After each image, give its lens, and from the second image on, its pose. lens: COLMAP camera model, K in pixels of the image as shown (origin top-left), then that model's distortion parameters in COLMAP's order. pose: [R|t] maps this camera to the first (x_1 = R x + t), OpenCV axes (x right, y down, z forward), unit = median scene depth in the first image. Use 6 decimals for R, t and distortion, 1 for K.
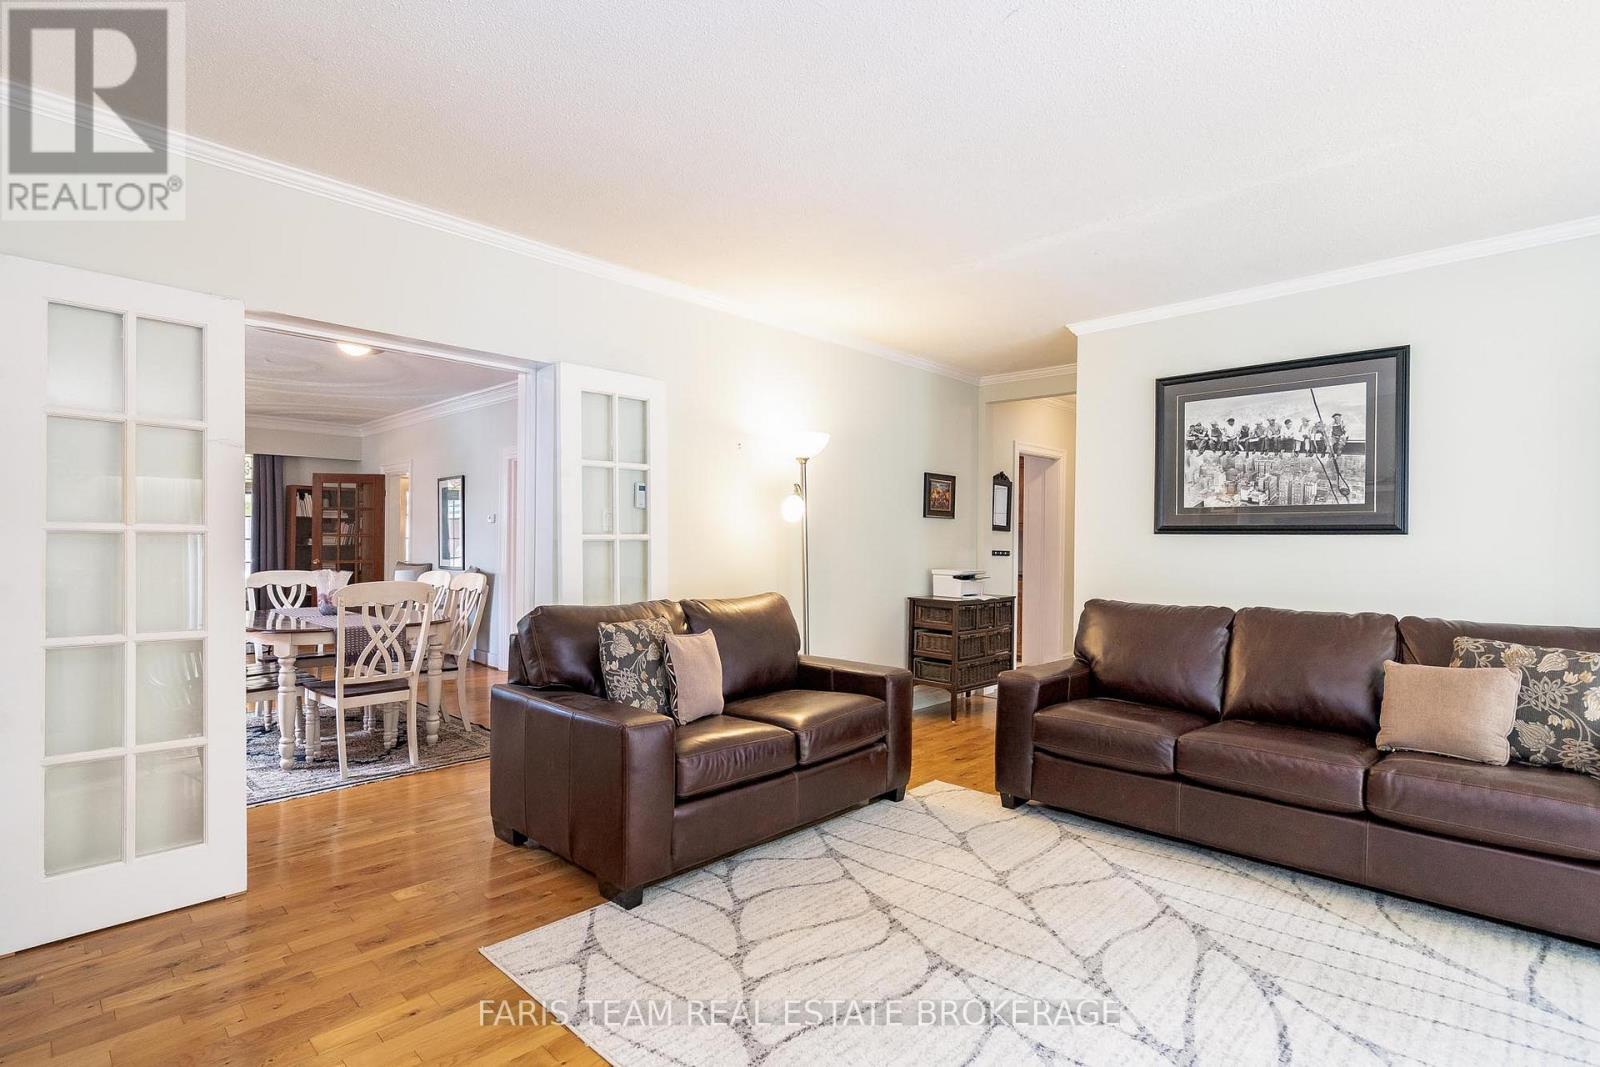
lens RADIAL K [[776.0, 0, 800.0], [0, 776.0, 533.5], [0, 0, 1]] dist [-0.003285, -0.000591]
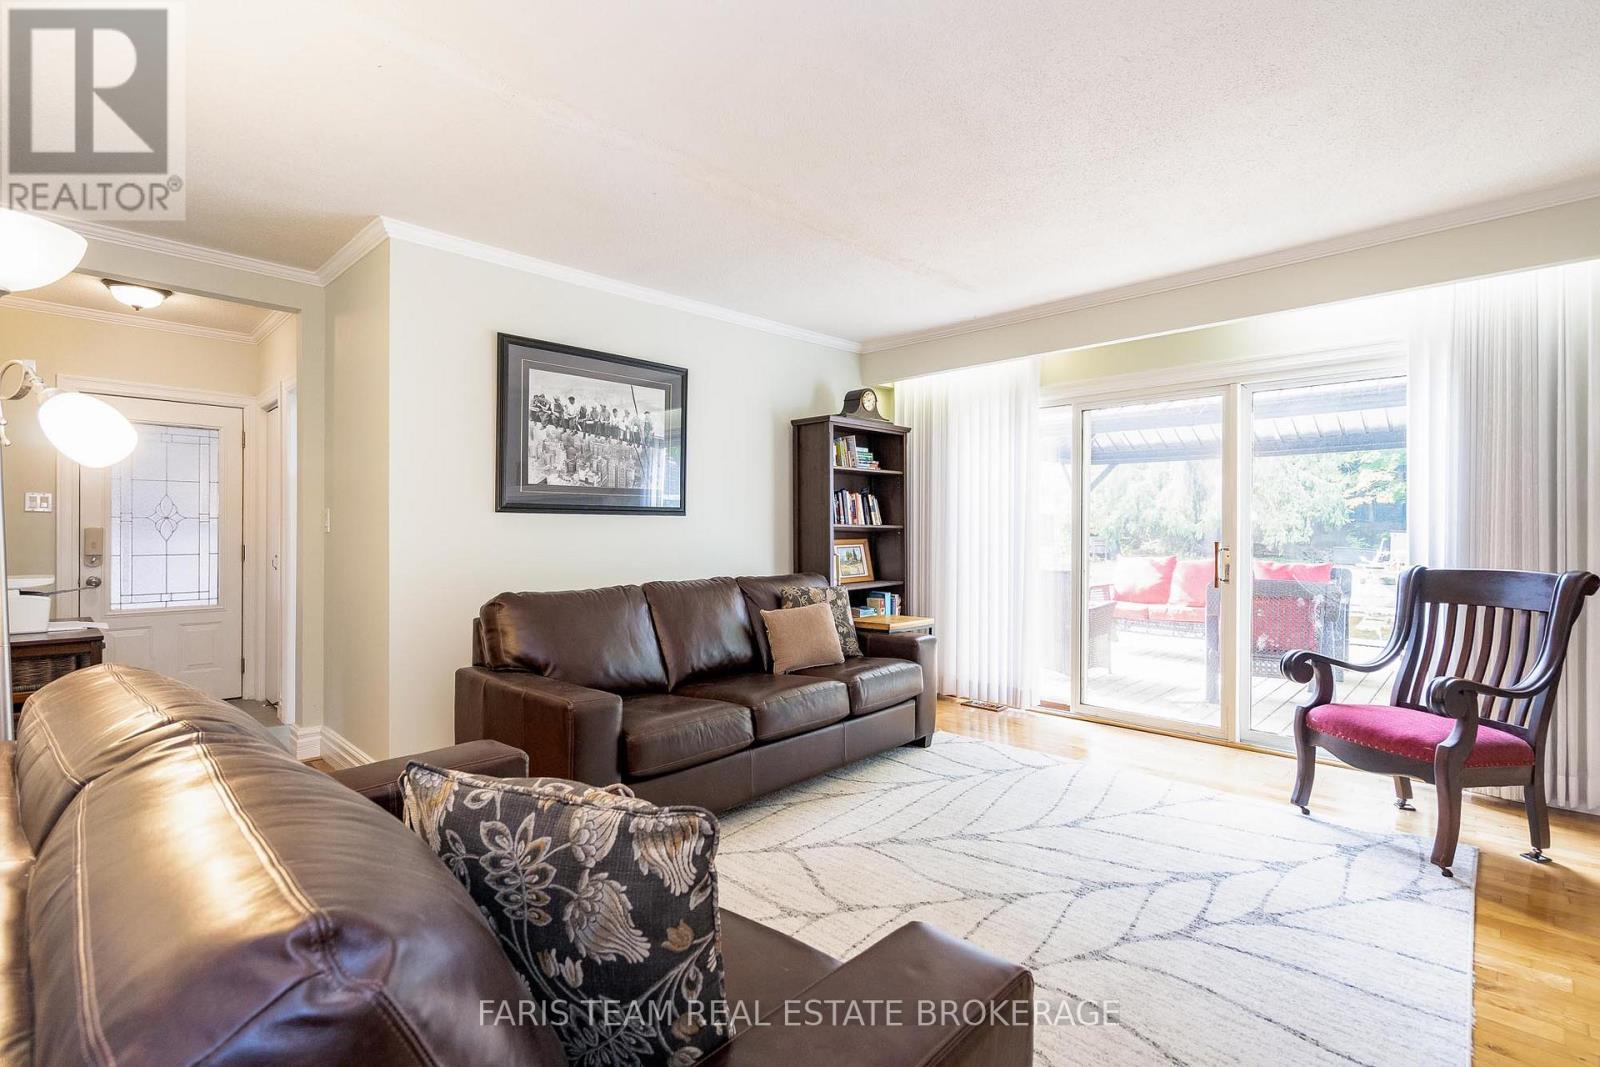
lens RADIAL K [[736.9, 0, 809.7], [0, 736.9, 524.0], [0, 0, 1]] dist [-0.001118, 0.000113]
pose [[-0.013262, -0.002096, 0.999910, -0.417921], [-0.009875, 0.999949, 0.001966, 0.009923], [-0.999863, -0.009848, -0.013282, 0.761297]]
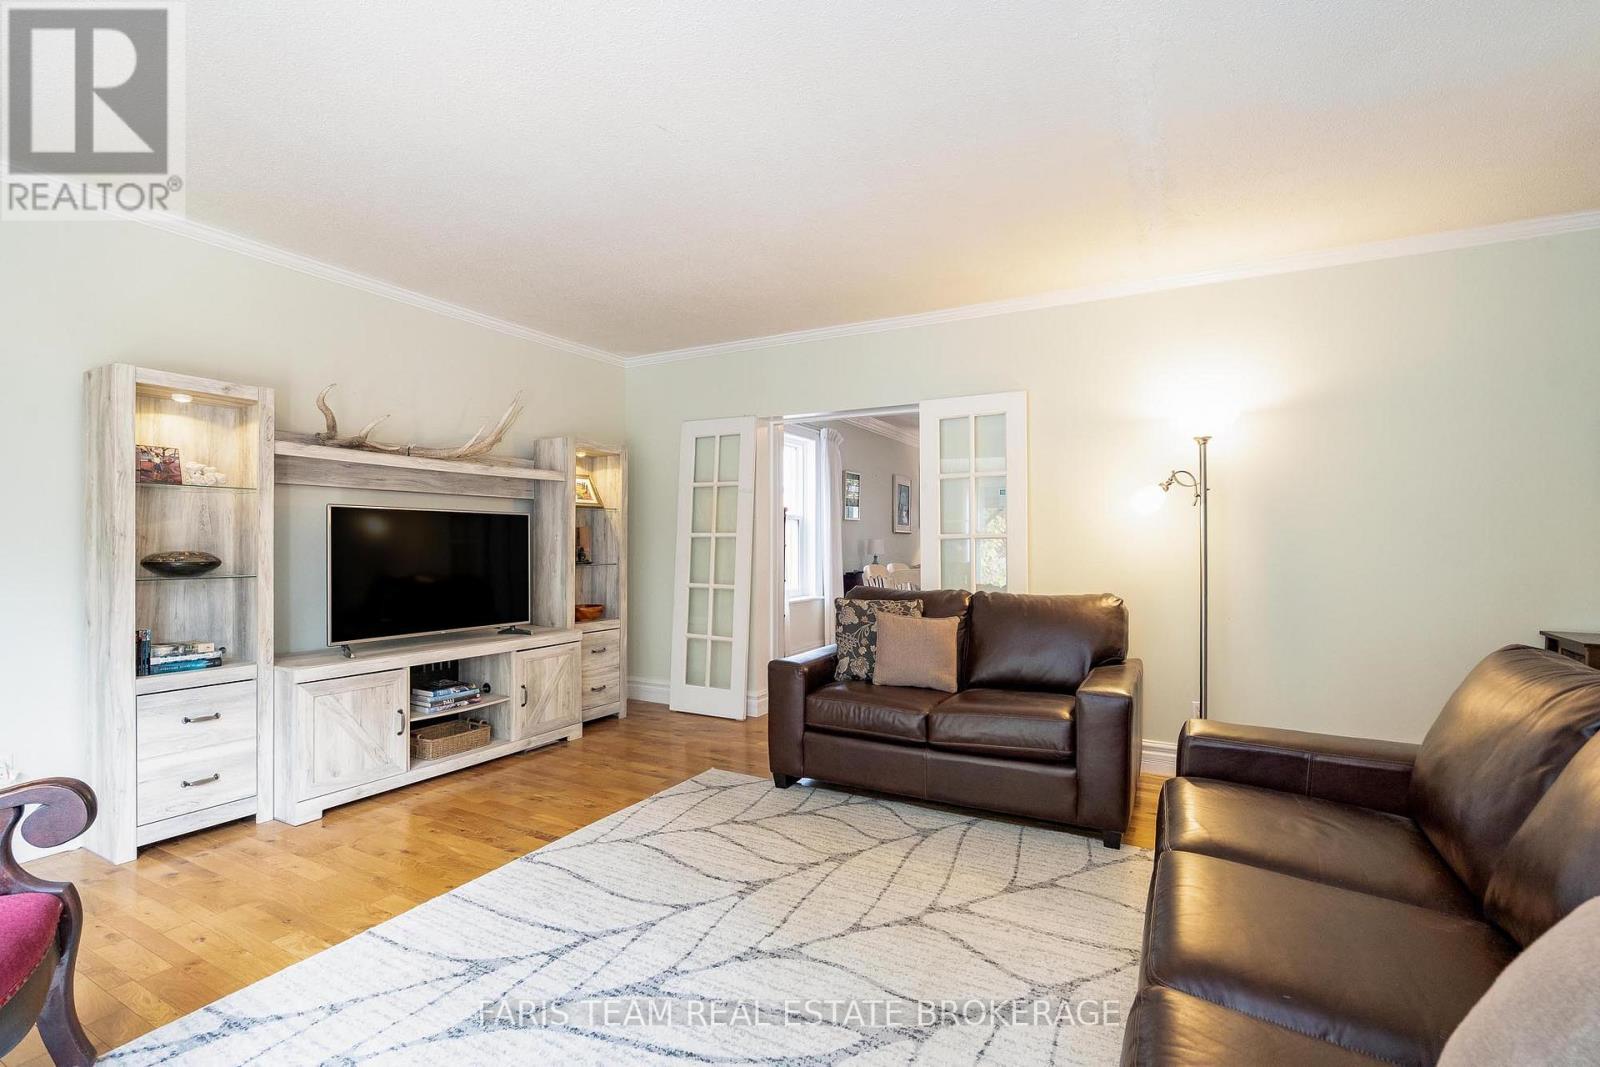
lens RADIAL K [[732.3, 0, 797.6], [0, 732.3, 547.0], [0, 0, 1]] dist [-0.001613, 0.000229]
pose [[0.263514, -0.001692, -0.964654, 0.780974], [0.011123, 0.999937, 0.001284, 0.017219], [0.964591, -0.011068, 0.263516, 0.463349]]
